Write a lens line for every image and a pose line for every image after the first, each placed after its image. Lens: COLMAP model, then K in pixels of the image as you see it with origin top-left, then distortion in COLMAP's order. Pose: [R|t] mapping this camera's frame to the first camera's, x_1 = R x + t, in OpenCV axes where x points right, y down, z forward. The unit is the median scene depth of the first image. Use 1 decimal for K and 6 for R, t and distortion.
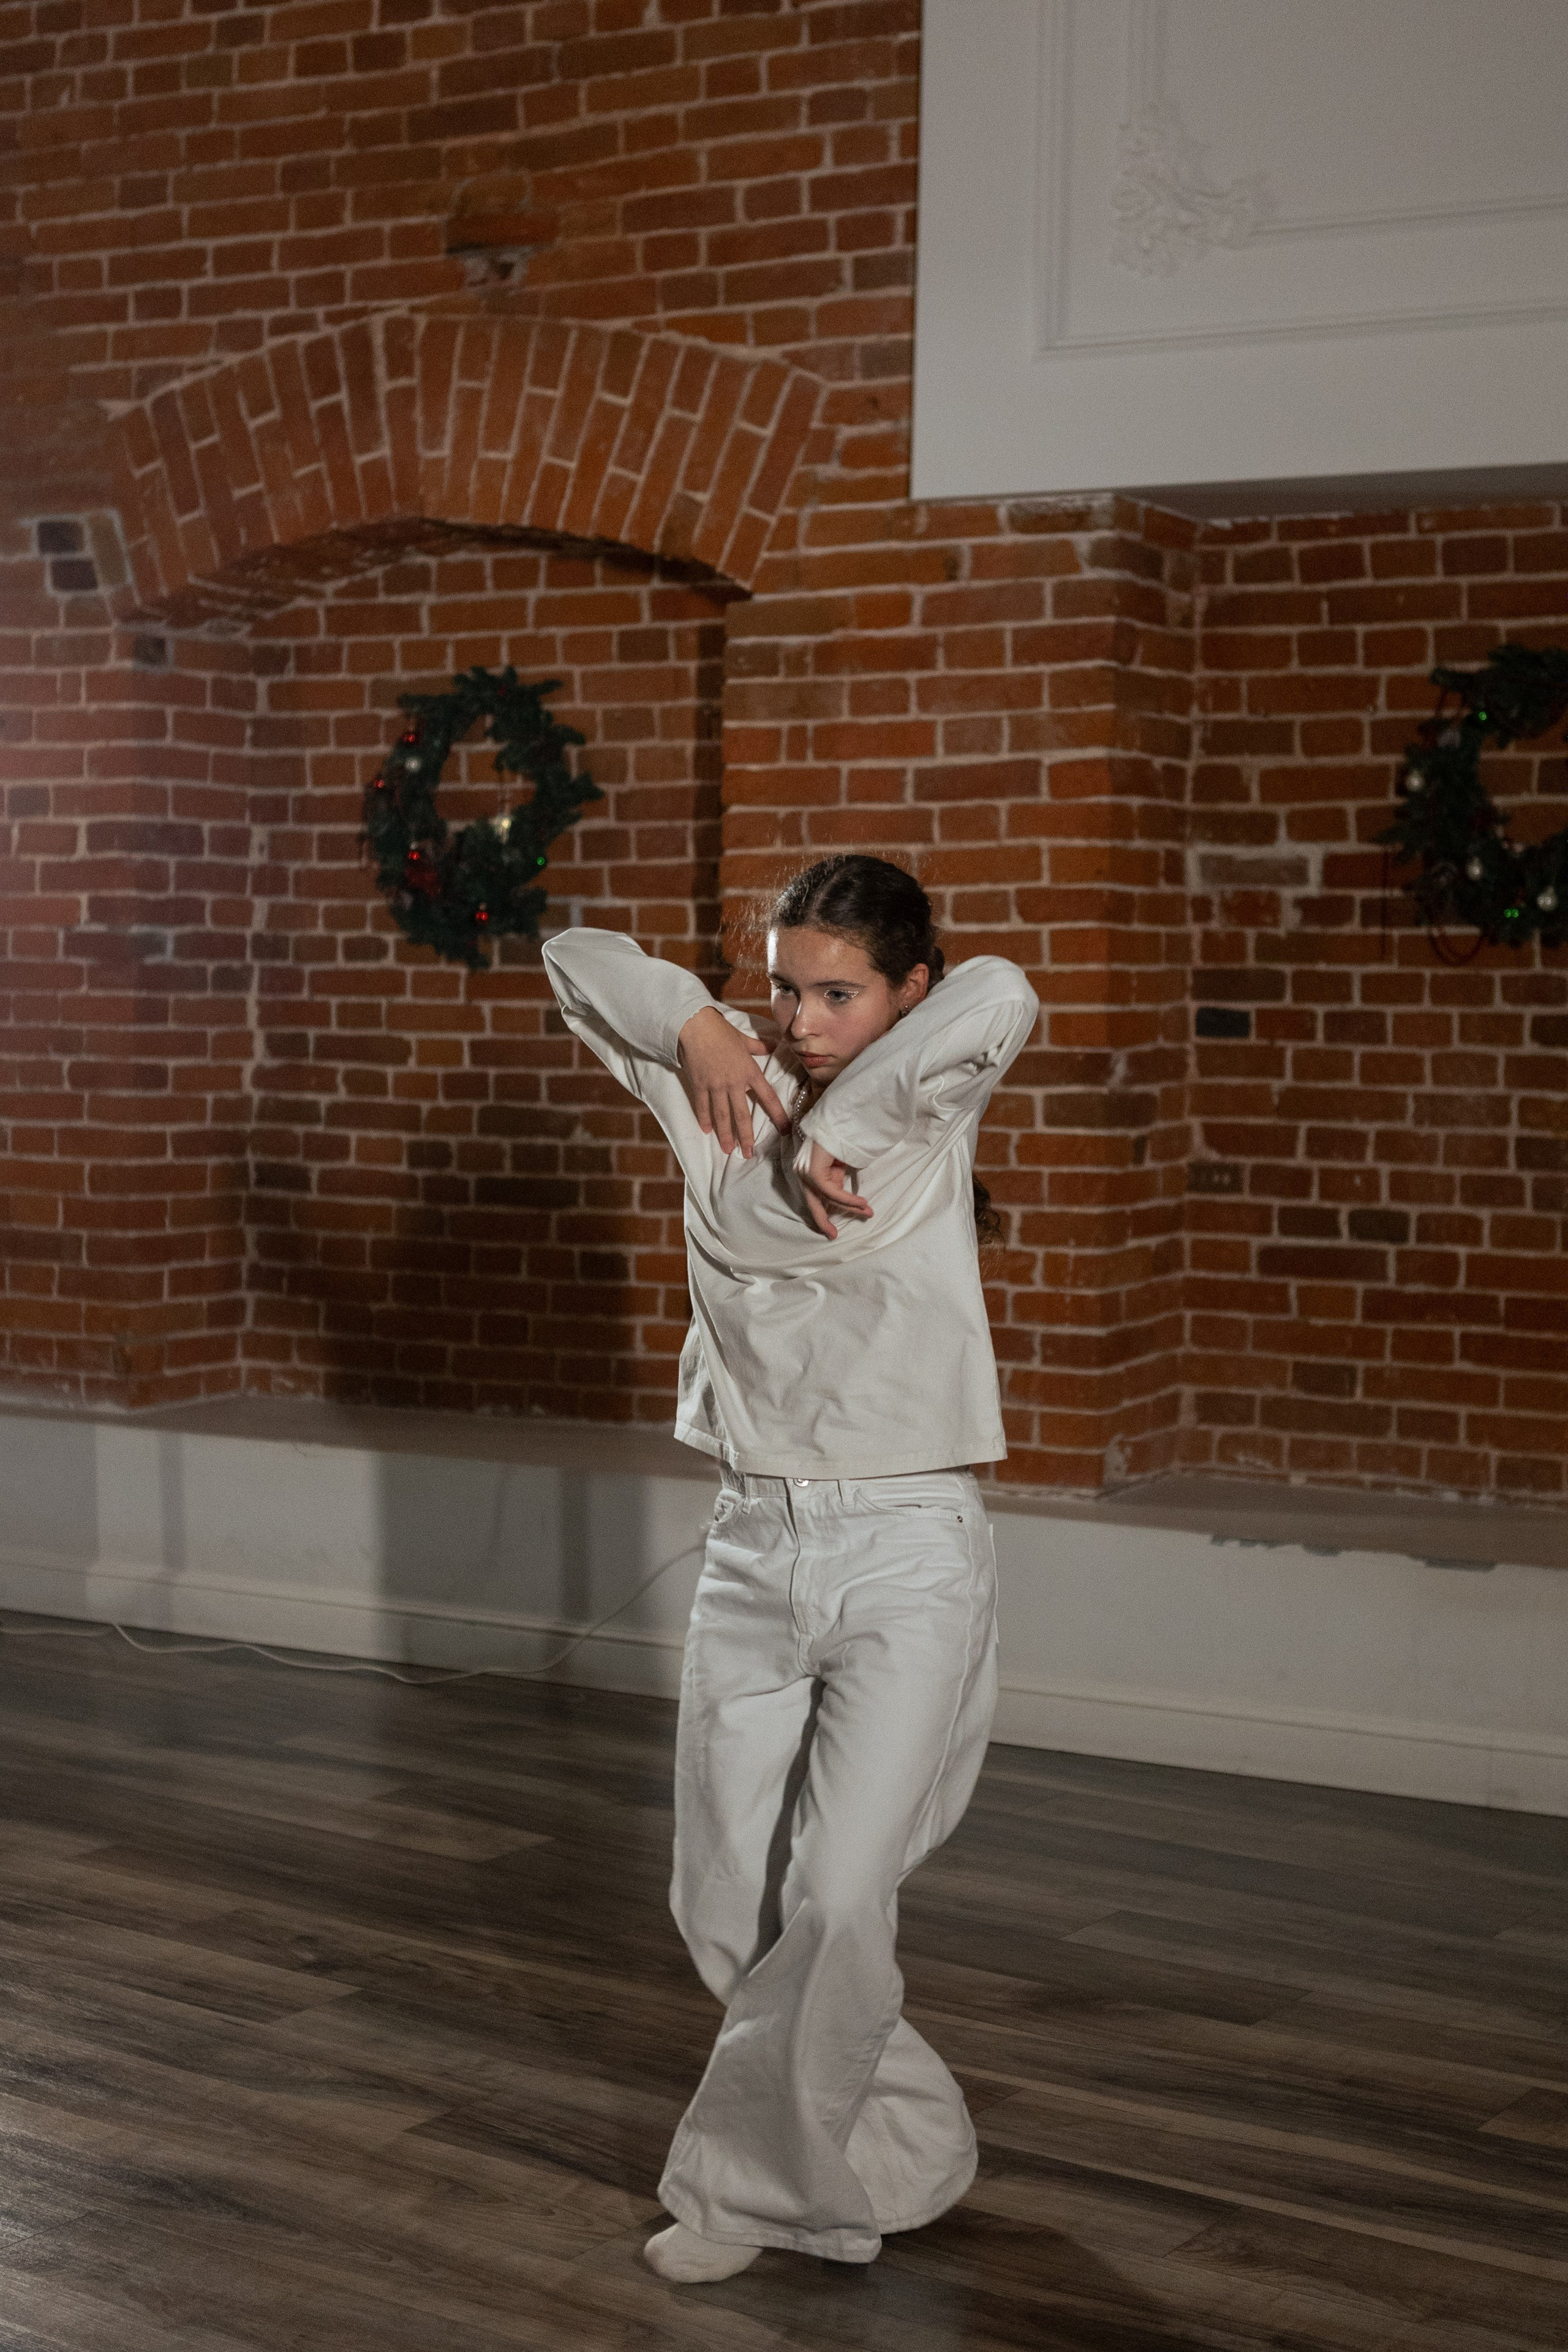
lens RADIAL K [[3357.9, 0, 754.2], [0, 3357.9, 1135.2], [0, 0, 1]] dist [-0.036161, 0.000000]
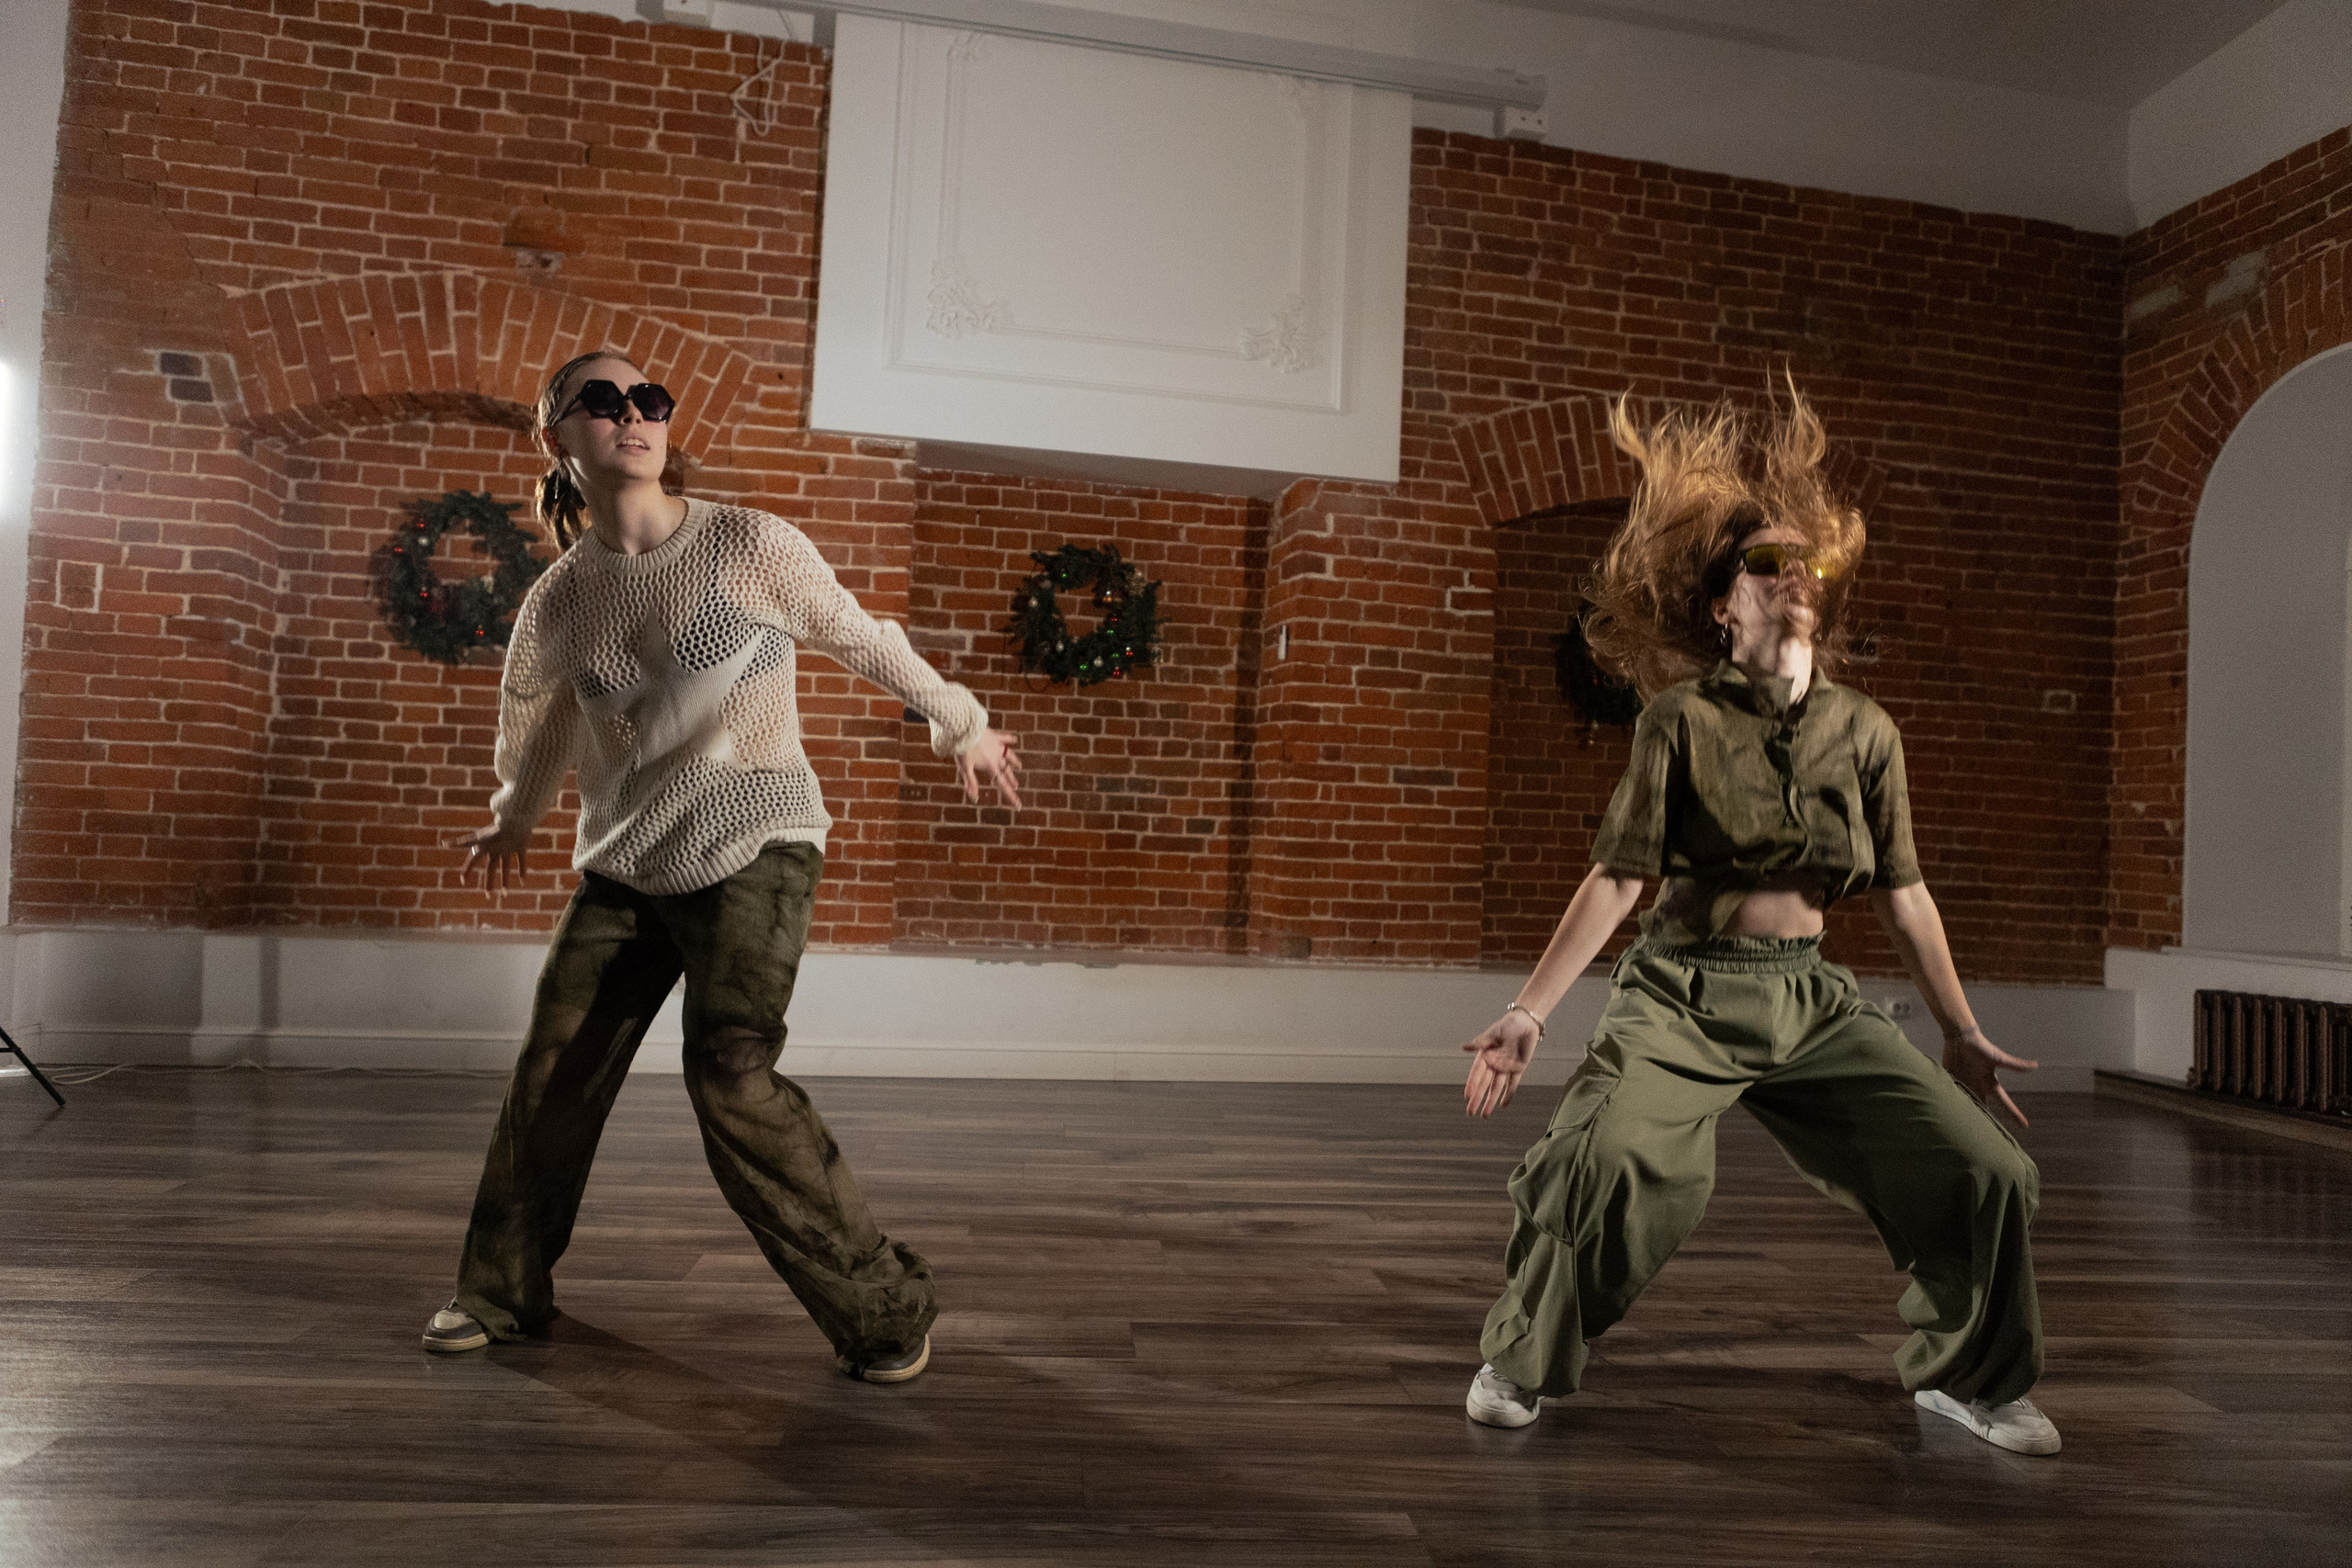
lens RADIAL K [[1585.2, 0, 1183.9], [0, 1585.2, 784.2], [0, 0, 1]] dist [-0.033689, 0.028372]
pose [[0.766444, 0.042824, 0.640882, -0.350117], [-0.000842, 0.997841, -0.065669, 0.070685], [-0.642311, 0.049792, 0.764825, 0.177701]]
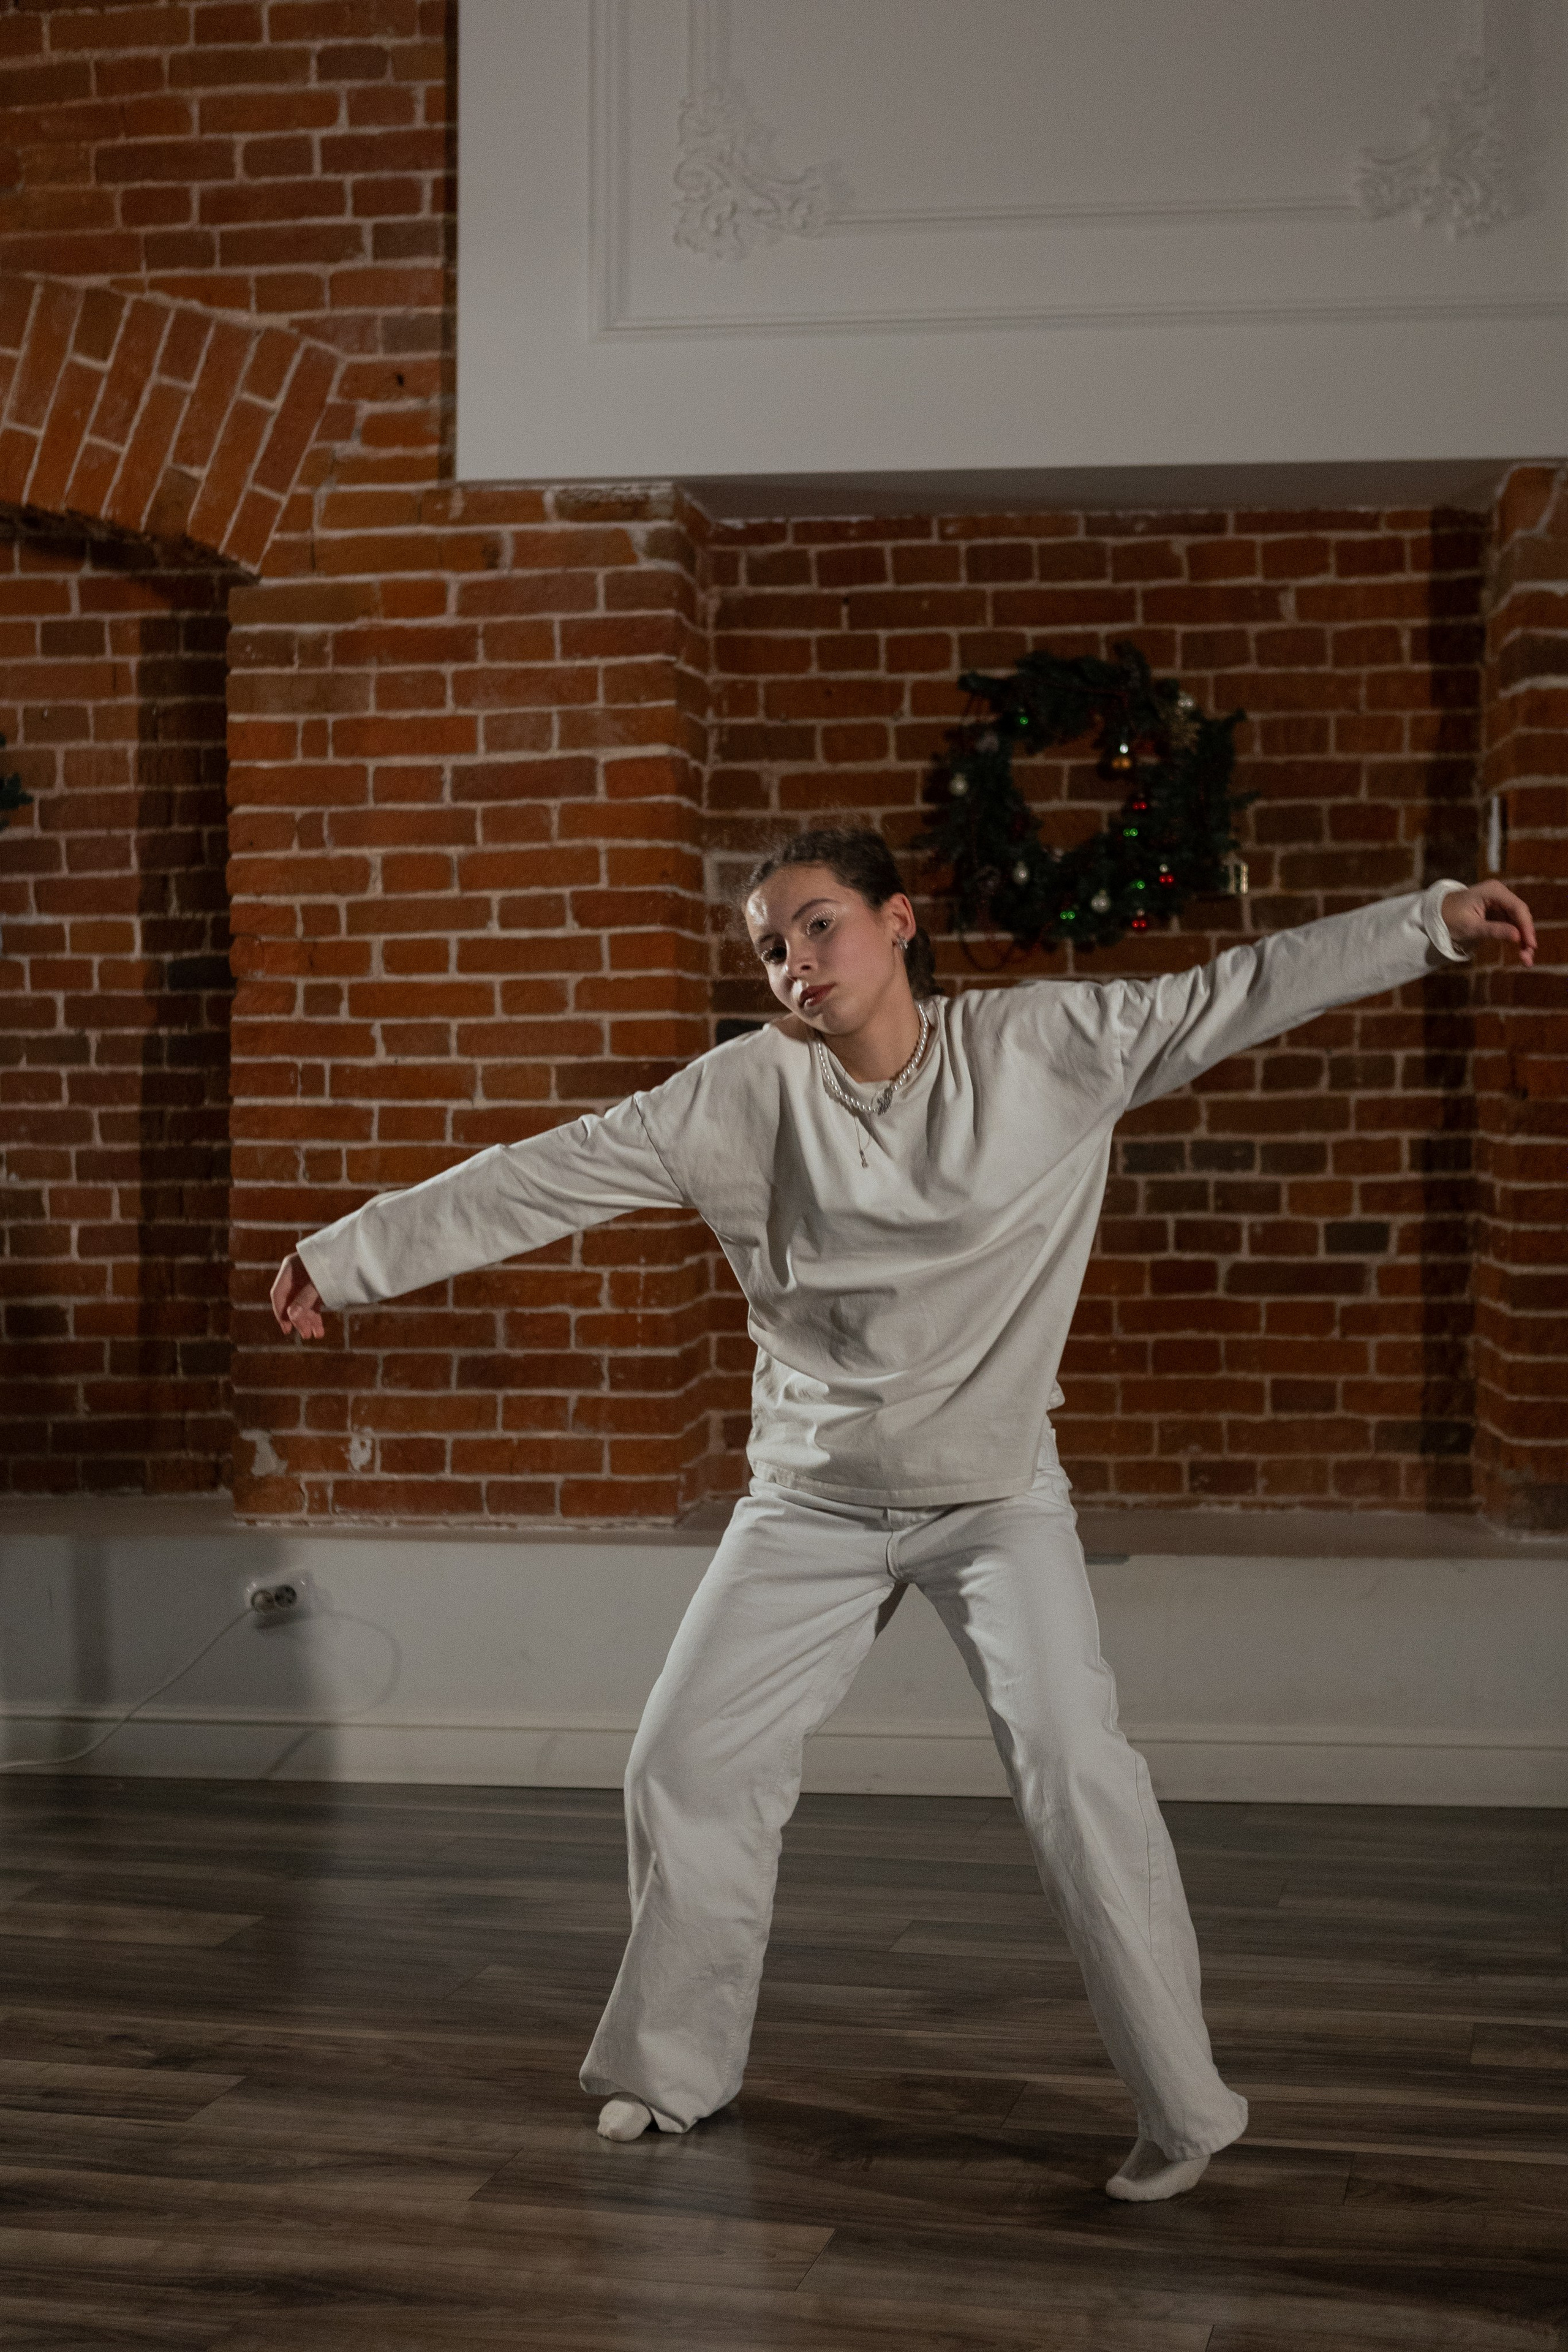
lens RADIAL K [[3443.8, 0, 766.2], [0, 3443.8, 1161.9], [0, 0, 1]] dist [-0.031674, 0.000000]
pose [[0.930153, -0.022945, 0.366454, -0.225419], [0.033075, 0.999224, -0.021387, 0.025333], [-0.365679, 0.032013, 0.930190, 0.070152]]
